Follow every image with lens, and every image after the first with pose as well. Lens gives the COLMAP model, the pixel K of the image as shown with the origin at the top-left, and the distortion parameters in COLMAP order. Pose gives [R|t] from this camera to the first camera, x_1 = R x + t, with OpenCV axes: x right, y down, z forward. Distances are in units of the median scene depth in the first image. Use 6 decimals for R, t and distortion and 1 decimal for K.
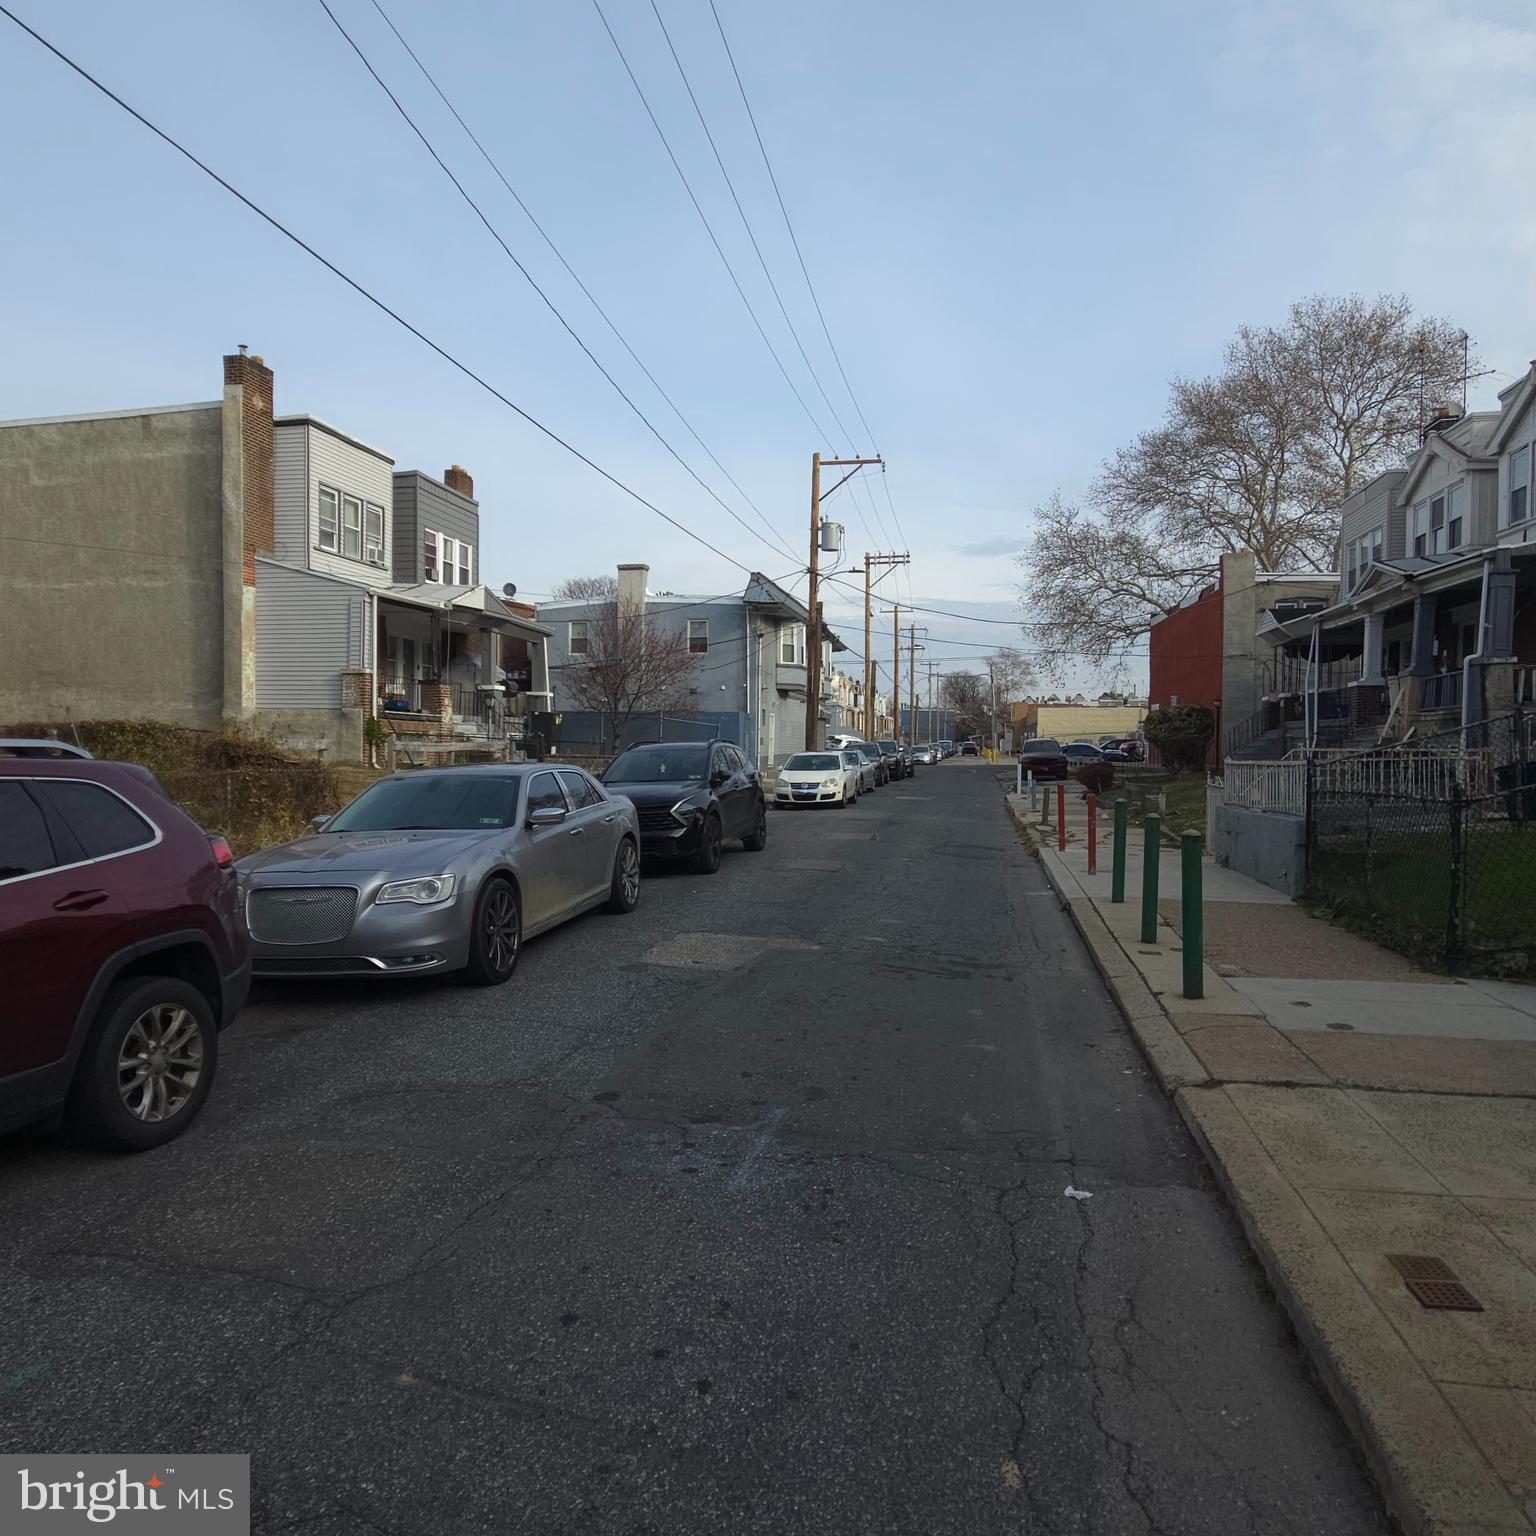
lens RADIAL K [[1086.6, 0, 770.7], [0, 1086.6, 772.2], [0, 0, 1]] dist [0.005403, 0.003150]
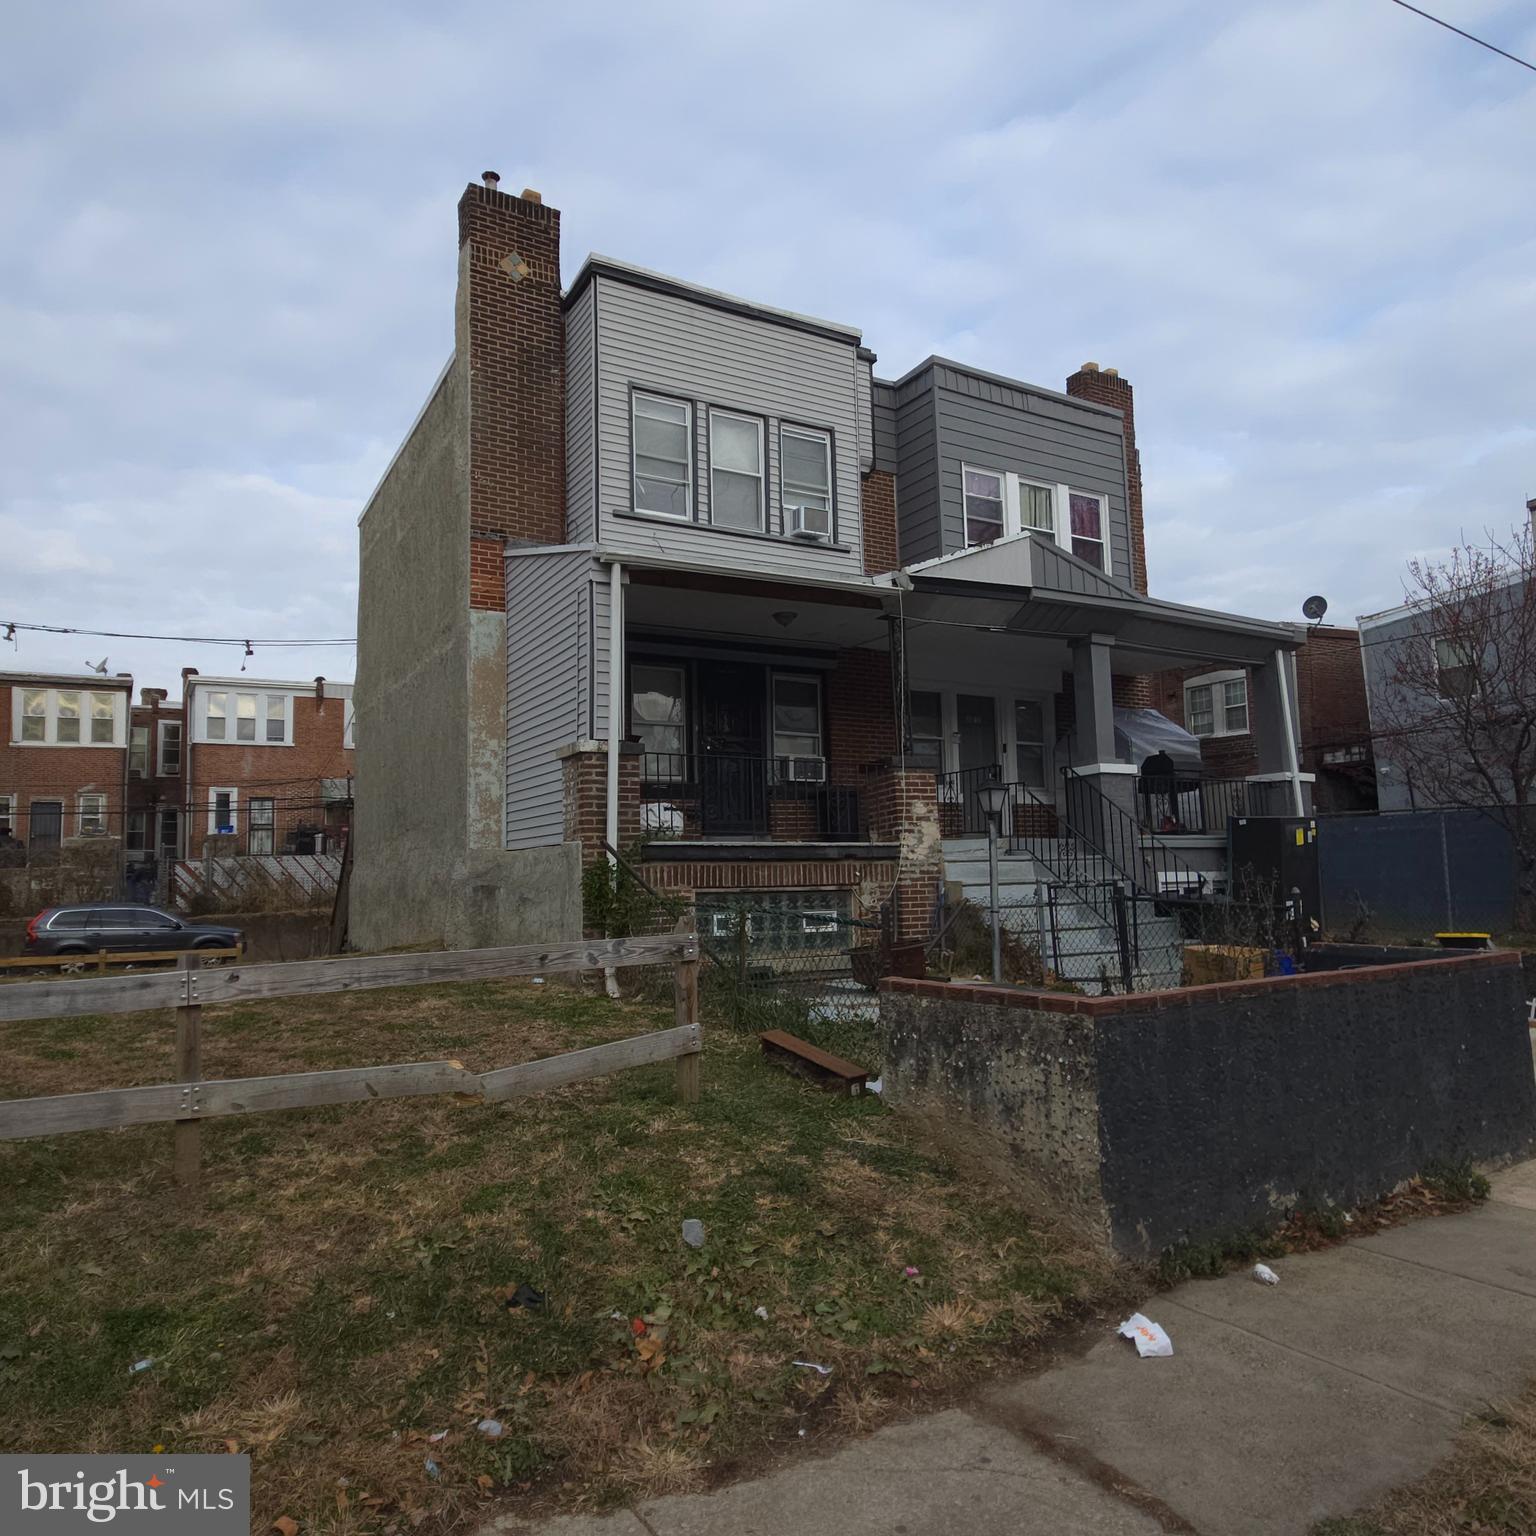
lens RADIAL K [[1086.6, 0, 760.4], [0, 1086.6, 770.8], [0, 0, 1]] dist [0.005403, 0.003150]
pose [[0.654943, -0.103498, -0.748557, -0.023415], [0.014574, 0.992122, -0.124422, -0.028492], [0.755537, 0.070580, 0.651292, 0.685817]]
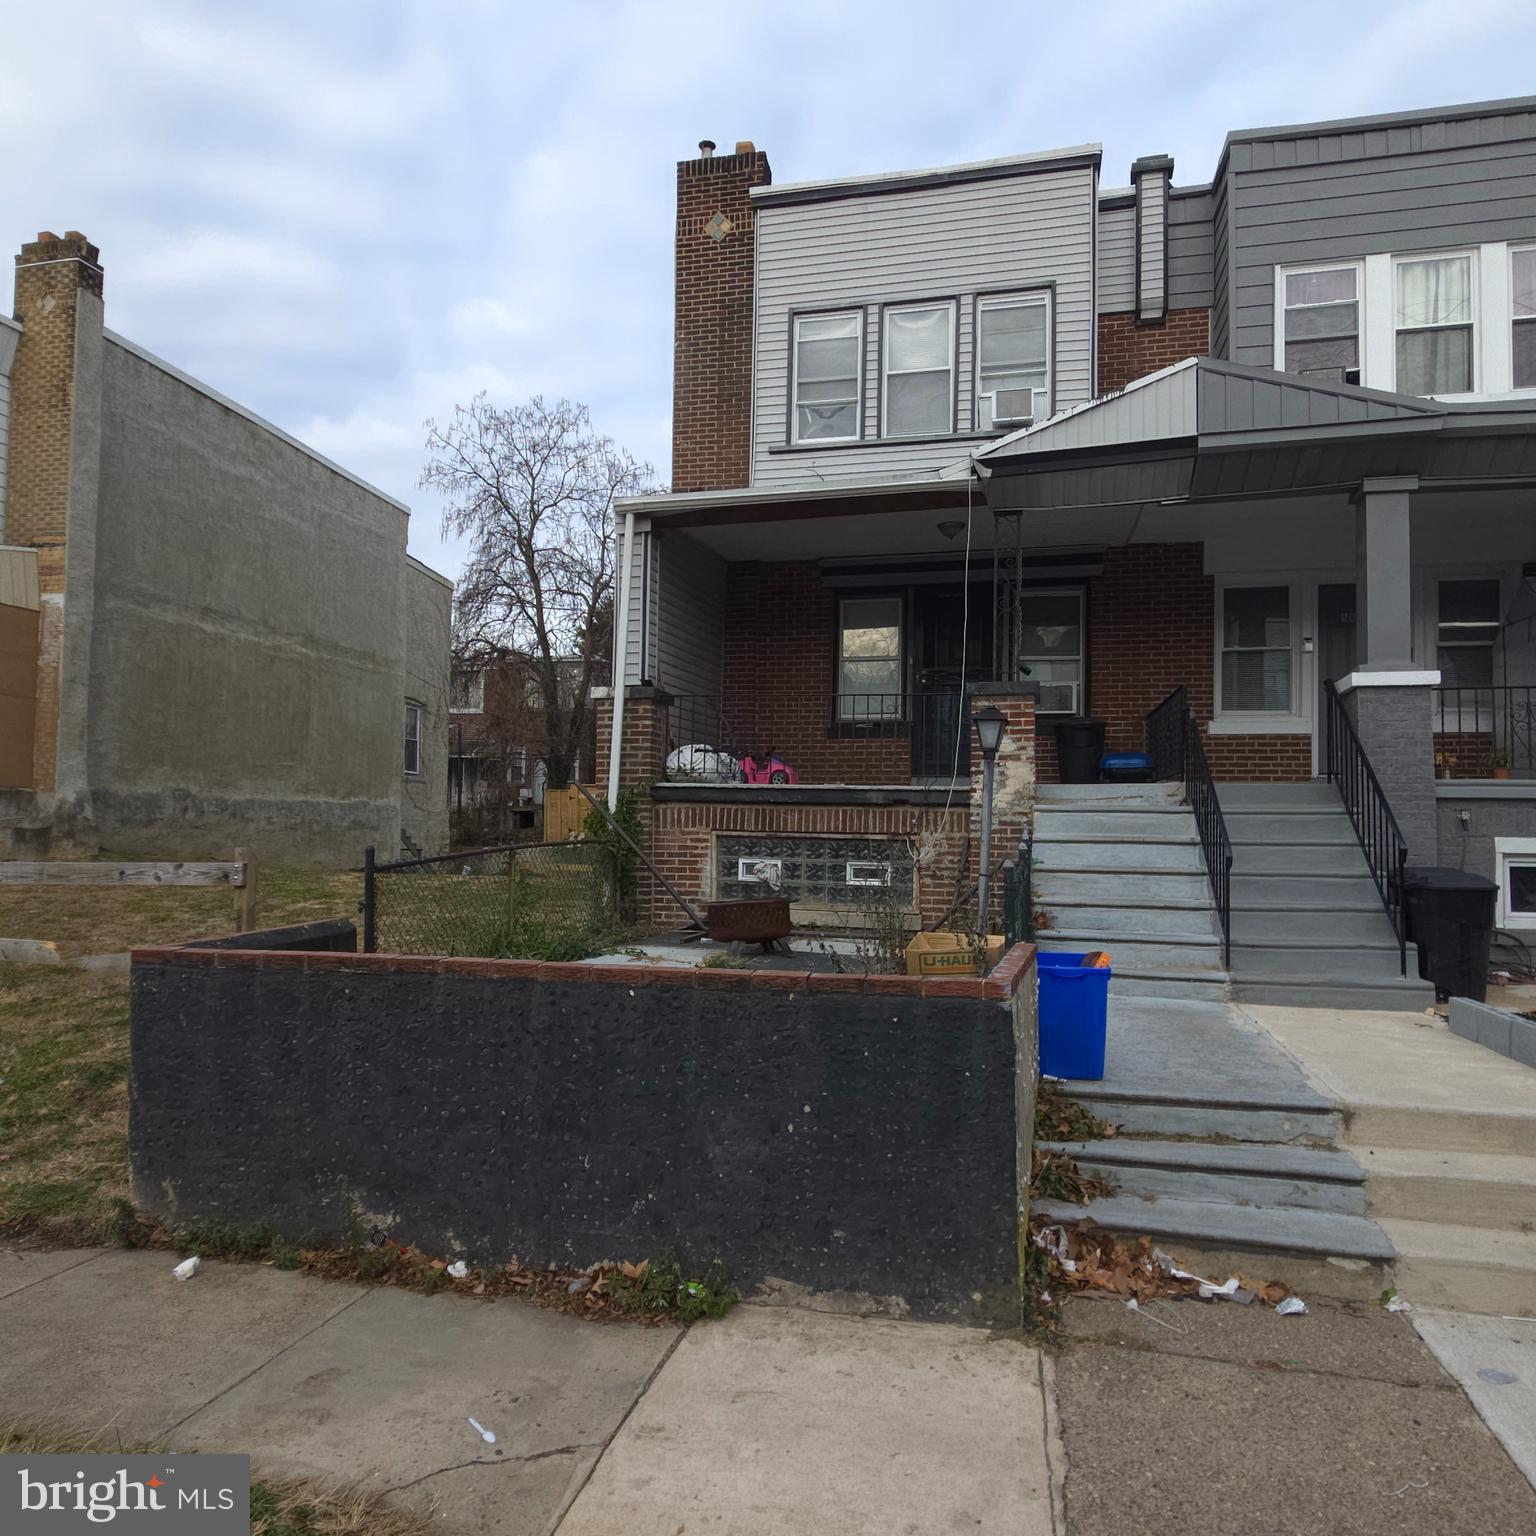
lens RADIAL K [[1086.6, 0, 758.4], [0, 1086.6, 769.1], [0, 0, 1]] dist [0.005403, 0.003150]
pose [[-0.050773, -0.063313, -0.996701, 0.045657], [-0.037150, 0.997418, -0.061466, -0.033954], [0.998019, 0.033906, -0.052994, 0.948283]]
